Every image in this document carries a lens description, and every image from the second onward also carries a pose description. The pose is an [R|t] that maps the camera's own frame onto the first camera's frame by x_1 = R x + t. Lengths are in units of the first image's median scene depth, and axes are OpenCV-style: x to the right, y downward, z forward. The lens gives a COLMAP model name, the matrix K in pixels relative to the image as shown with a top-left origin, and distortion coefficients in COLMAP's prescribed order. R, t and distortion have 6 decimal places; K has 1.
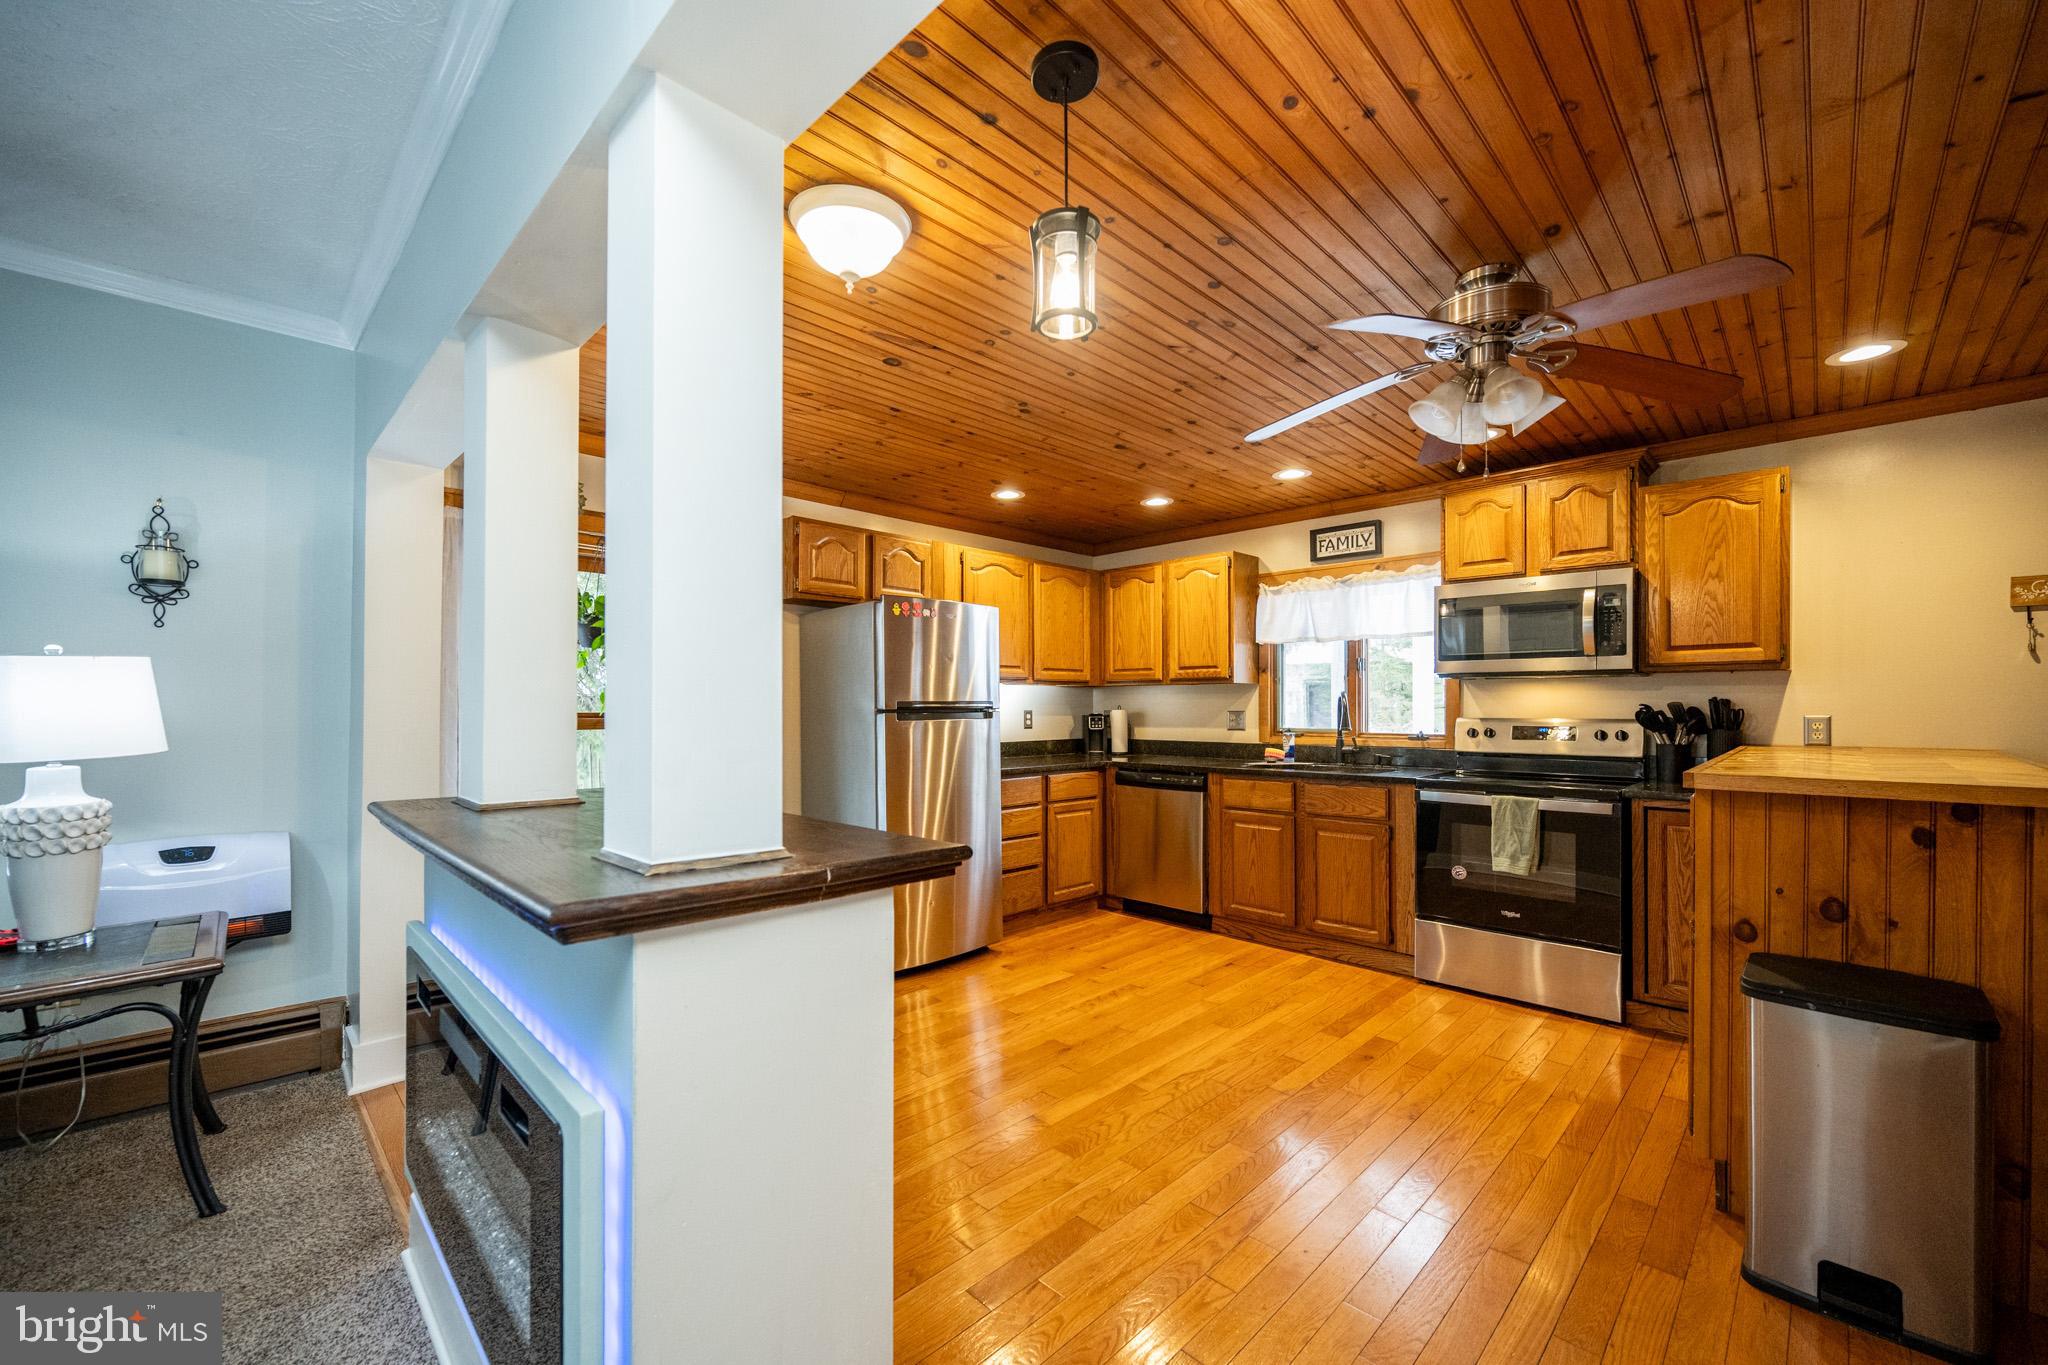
lens RADIAL K [[827.3, 0, 1006.8], [0, 827.3, 712.1], [0, 0, 1]] dist [-0.000218, -0.000321]
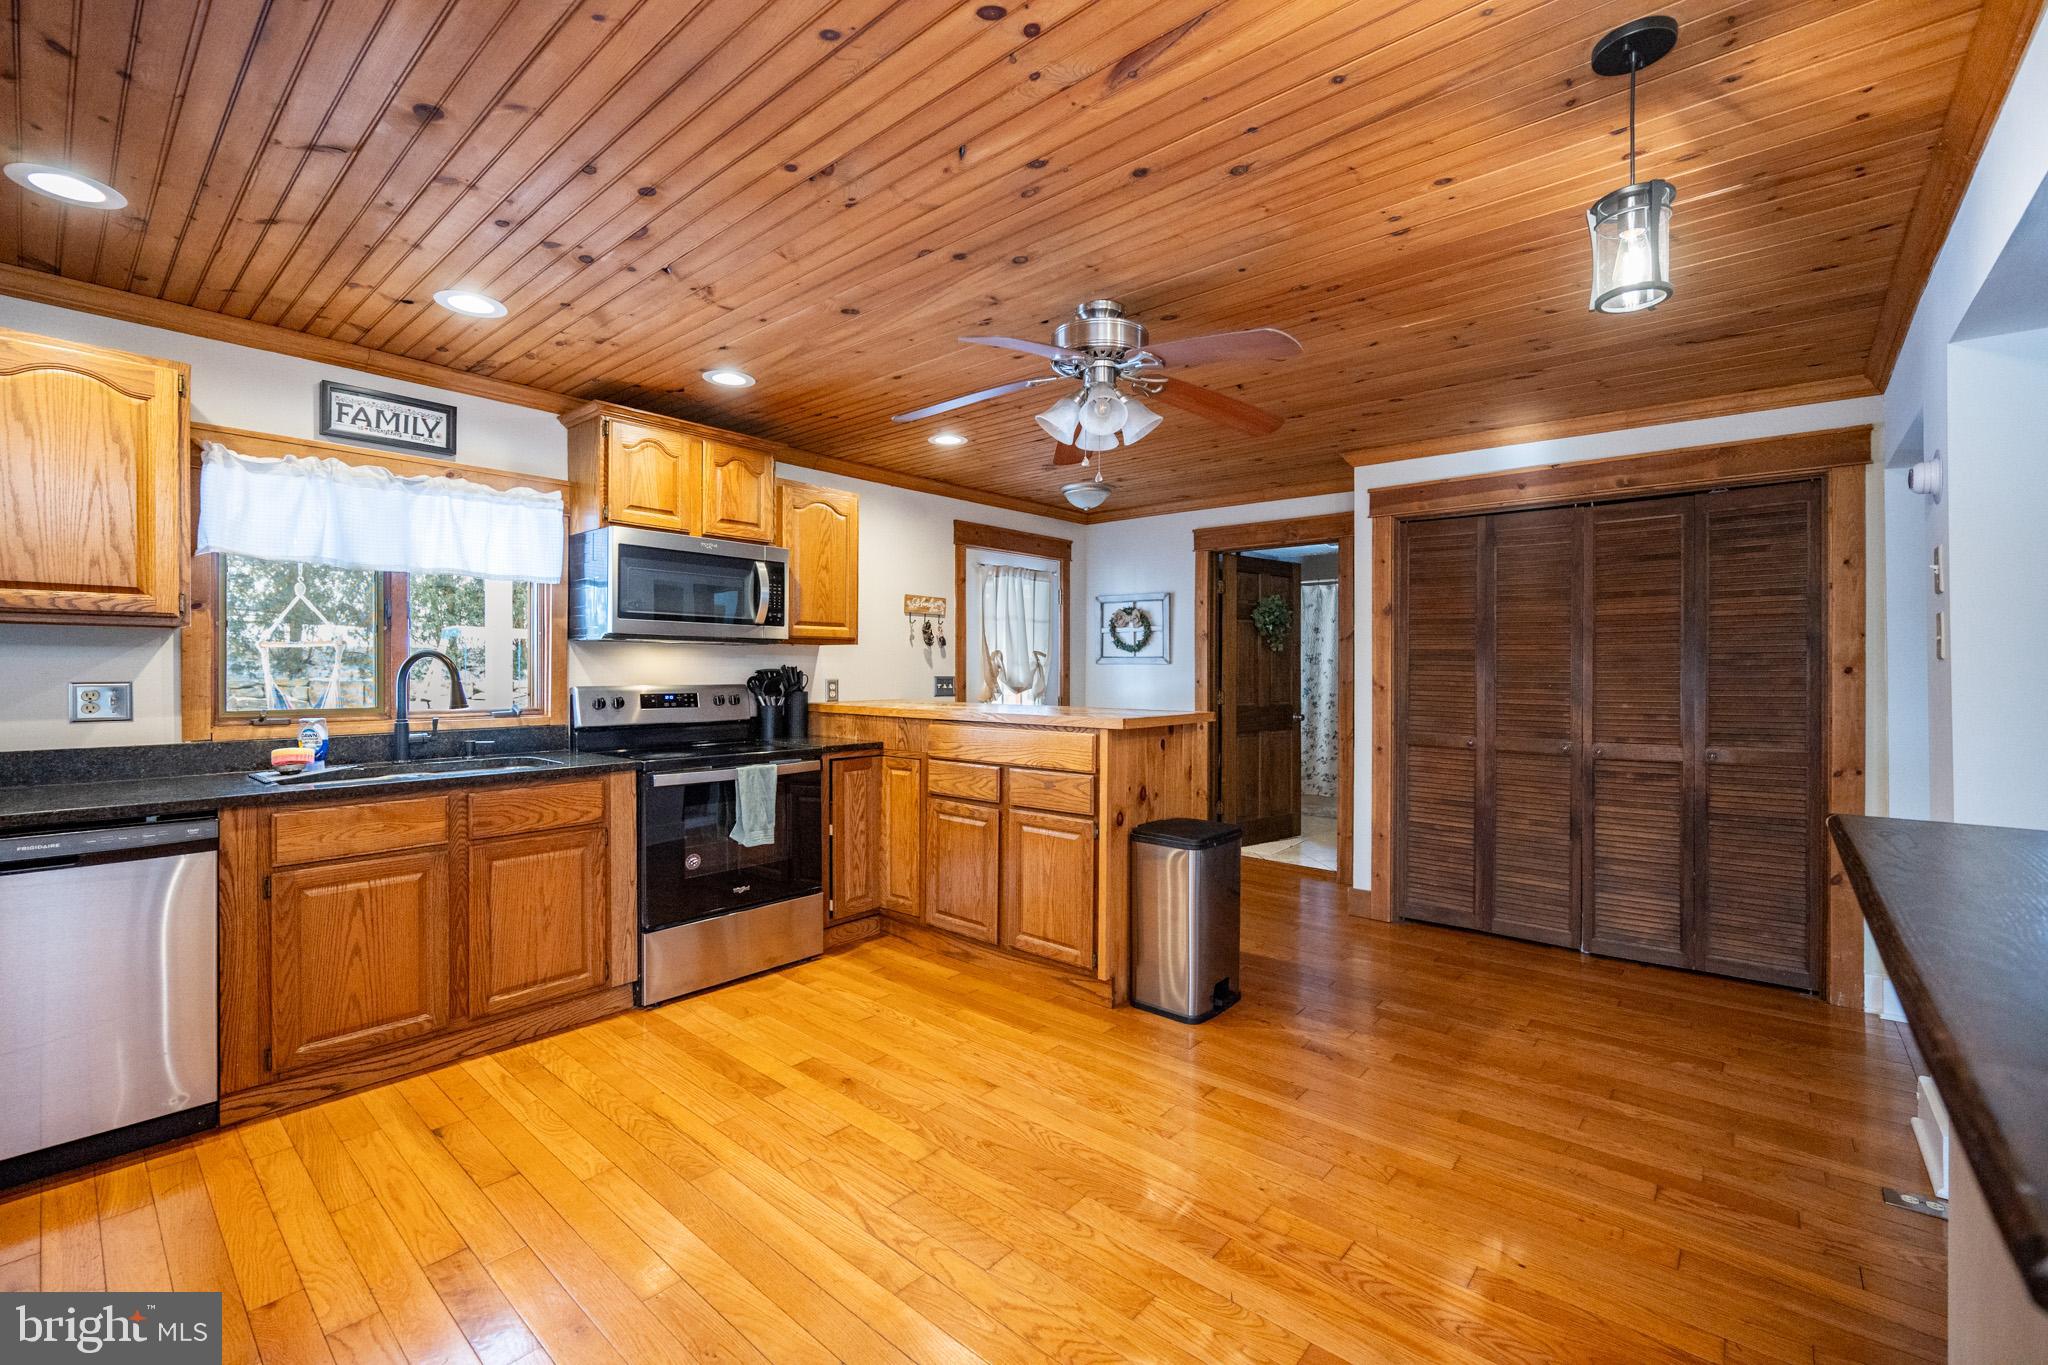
lens RADIAL K [[811.1, 0, 1023.8], [0, 811.1, 675.7], [0, 0, 1]] dist [0.001188, -0.000454]
pose [[-0.061122, -0.005876, 0.998113, -0.315735], [0.005470, 0.999966, 0.006222, -0.007123], [-0.998115, 0.005840, -0.061088, 0.657866]]
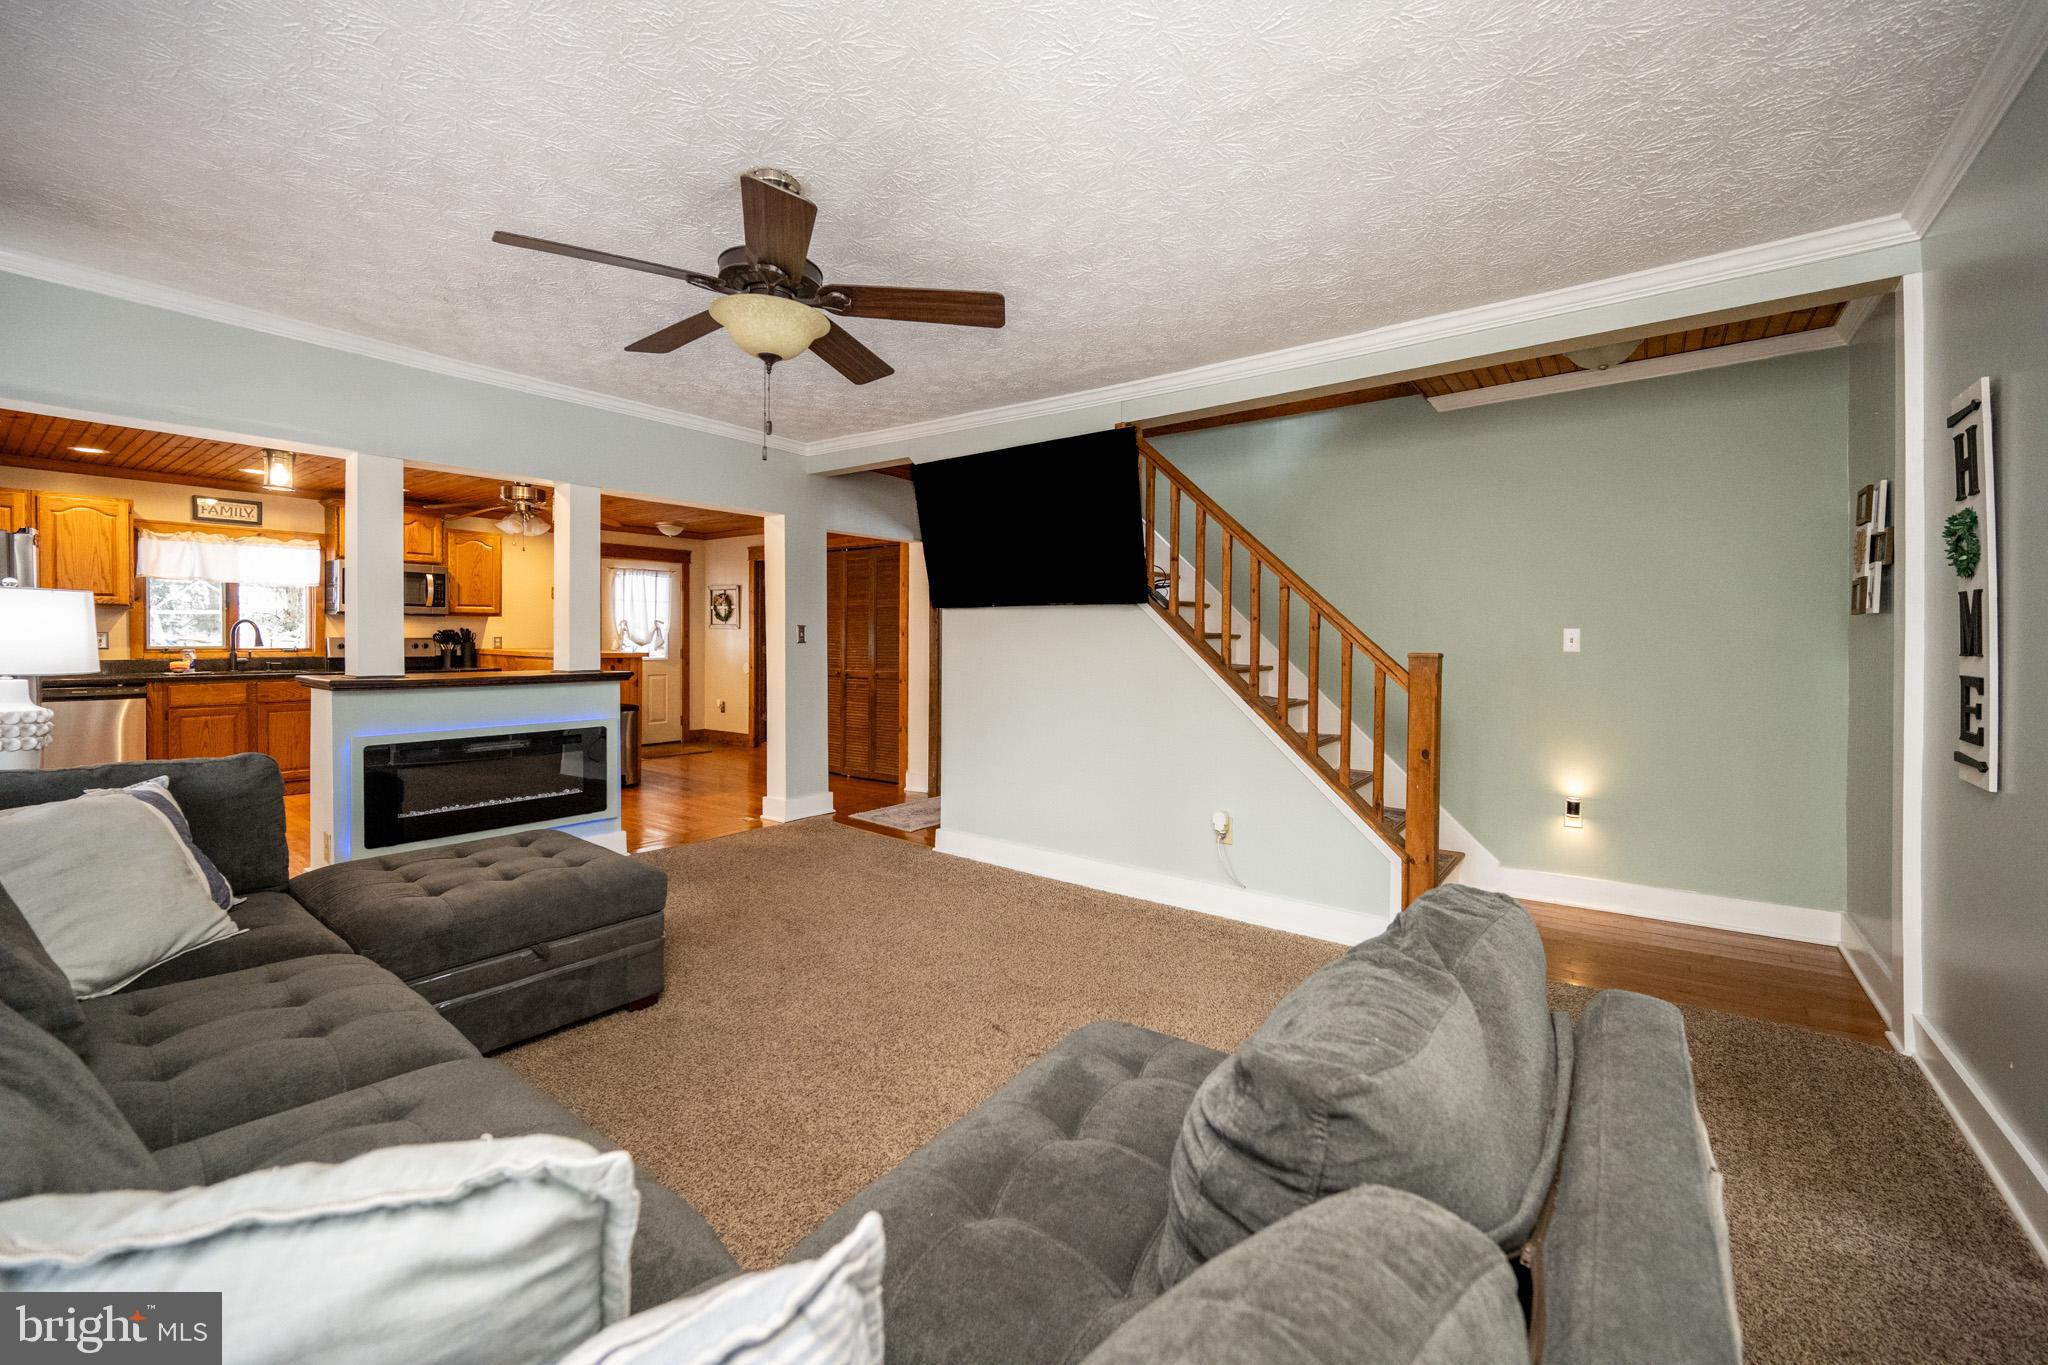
lens RADIAL K [[801.0, 0, 968.3], [0, 801.0, 649.6], [0, 0, 1]] dist [-0.002268, -0.000244]
pose [[-0.079376, -0.017854, 0.996685, -1.244120], [-0.002109, 0.999840, 0.017742, 0.000048], [-0.996843, -0.000694, -0.079401, -0.156059]]
